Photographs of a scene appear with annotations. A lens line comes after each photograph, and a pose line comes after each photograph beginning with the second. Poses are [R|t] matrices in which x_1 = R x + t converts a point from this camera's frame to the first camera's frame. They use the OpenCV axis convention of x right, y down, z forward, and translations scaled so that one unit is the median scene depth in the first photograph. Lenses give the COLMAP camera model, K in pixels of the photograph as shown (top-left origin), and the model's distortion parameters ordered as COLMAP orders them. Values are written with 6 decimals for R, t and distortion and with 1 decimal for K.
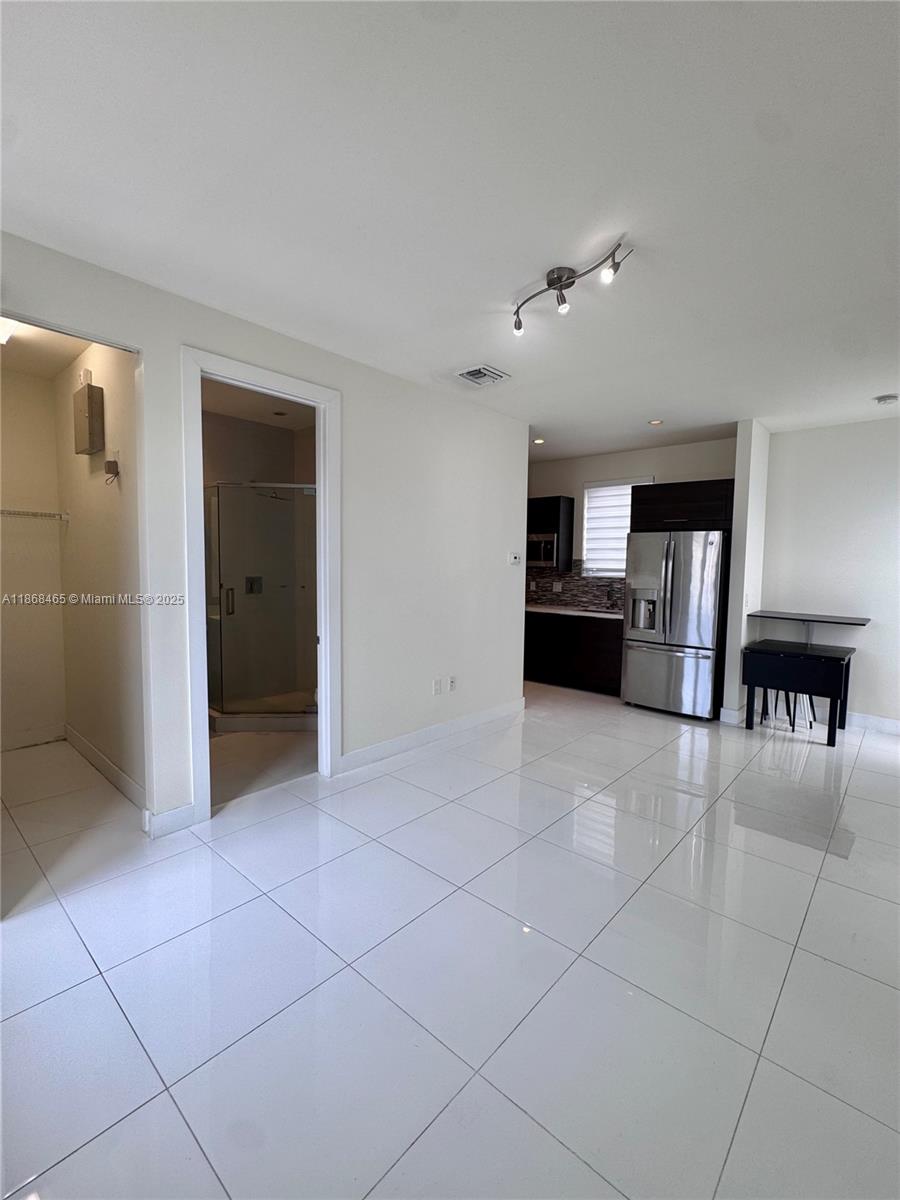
lens RADIAL K [[516.6, 0, 476.8], [0, 516.6, 598.4], [0, 0, 1]] dist [-0.000899, -0.000040]
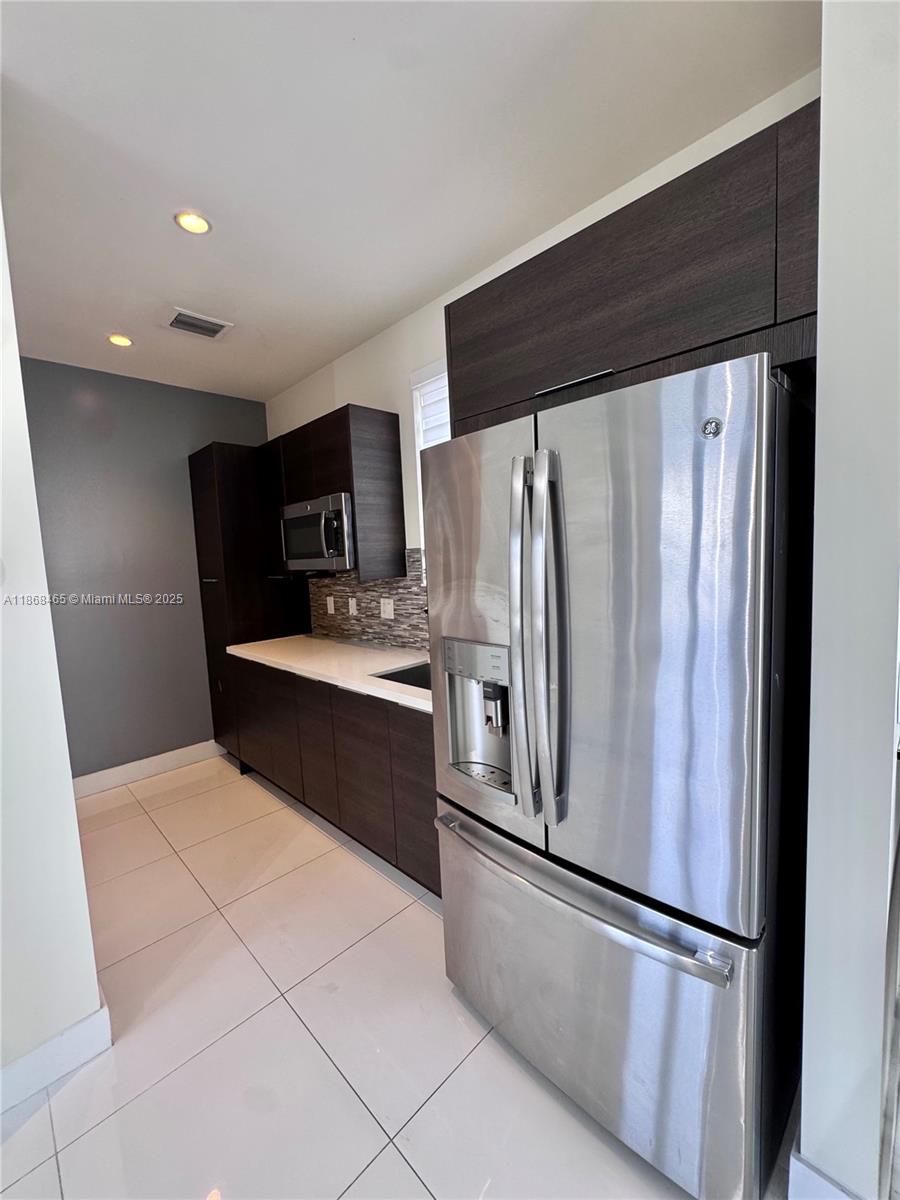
lens RADIAL K [[481.6, 0, 452.5], [0, 481.6, 601.1], [0, 0, 1]] dist [0.000821, 0.000091]
pose [[0.994829, -0.054223, -0.085880, 0.267127], [0.056086, 0.998237, 0.019424, -0.036278], [0.084675, -0.024140, 0.996116, 0.586344]]
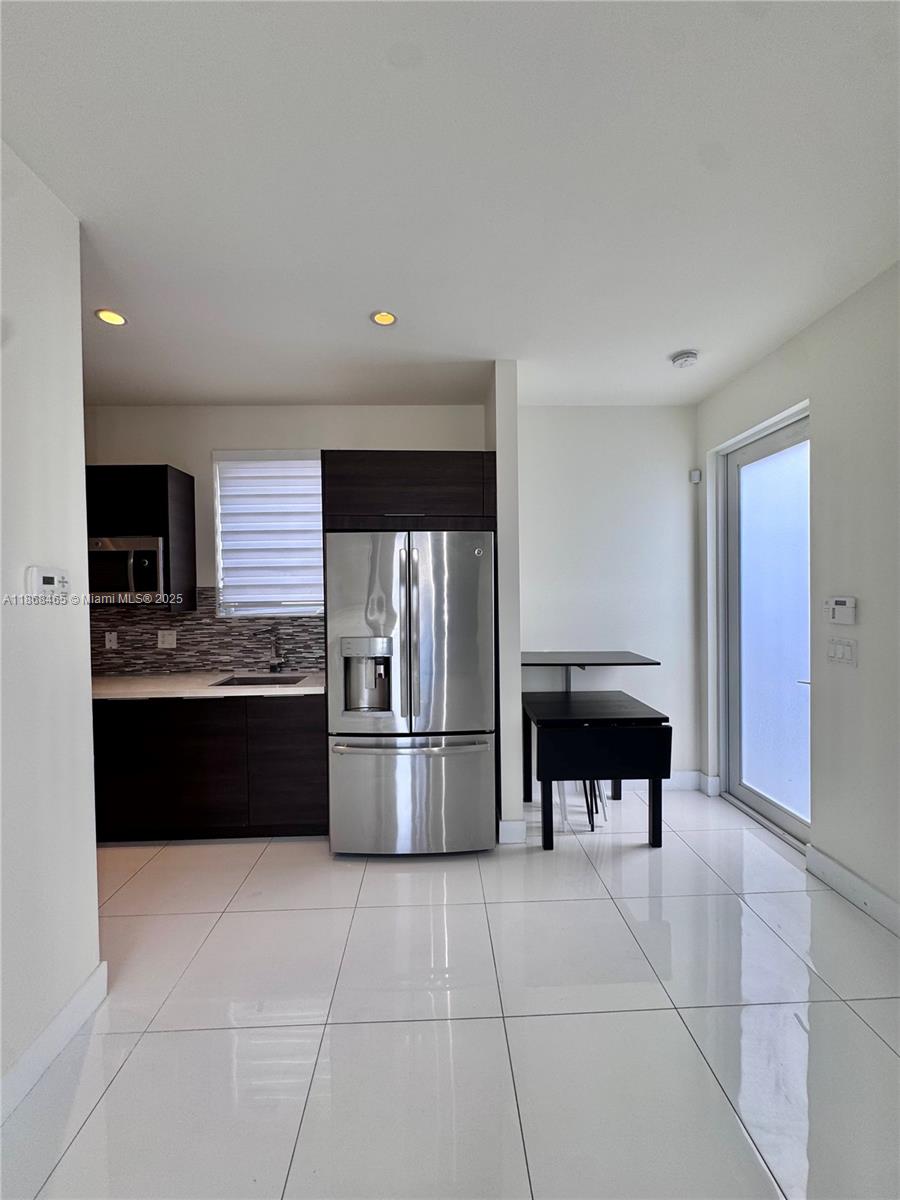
lens RADIAL K [[481.6, 0, 452.2], [0, 481.6, 601.3], [0, 0, 1]] dist [0.000821, 0.000091]
pose [[0.742237, -0.040036, 0.668940, 0.044639], [0.074267, 0.996979, -0.022736, -0.029660], [-0.666009, 0.066555, 0.742969, 0.447694]]
